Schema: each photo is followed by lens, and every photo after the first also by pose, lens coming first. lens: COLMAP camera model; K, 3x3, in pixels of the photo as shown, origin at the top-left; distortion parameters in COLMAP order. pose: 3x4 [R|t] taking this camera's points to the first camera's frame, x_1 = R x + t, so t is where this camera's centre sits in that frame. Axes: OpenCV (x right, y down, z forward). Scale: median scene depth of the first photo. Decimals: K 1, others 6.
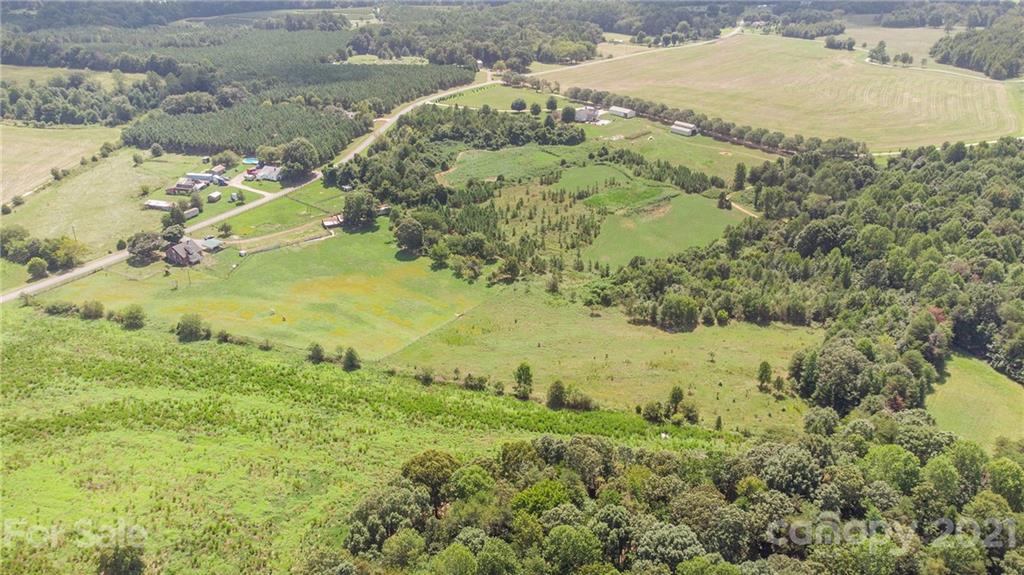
lens RADIAL K [[742.3, 0, 512.0], [0, 742.3, 287.5], [0, 0, 1]] dist [0.062764, 0.004060]
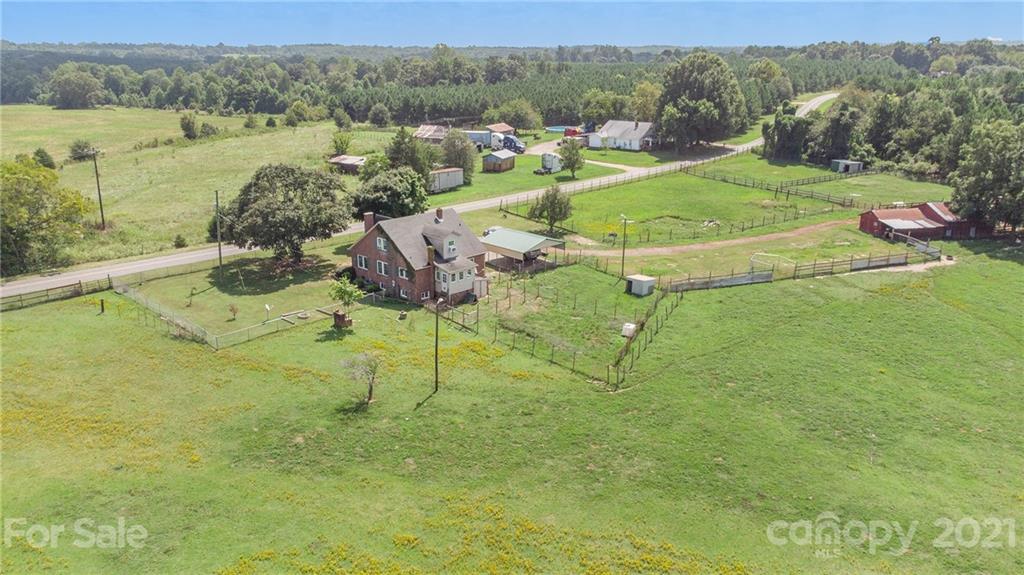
lens RADIAL K [[772.7, 0, 512.0], [0, 772.7, 287.5], [0, 0, 1]] dist [0.040463, -0.002166]
pose [[0.962062, 0.086940, -0.258608, -0.272118], [-0.126781, 0.981774, -0.141586, -0.003870], [0.241585, 0.169001, 0.955550, 0.613122]]
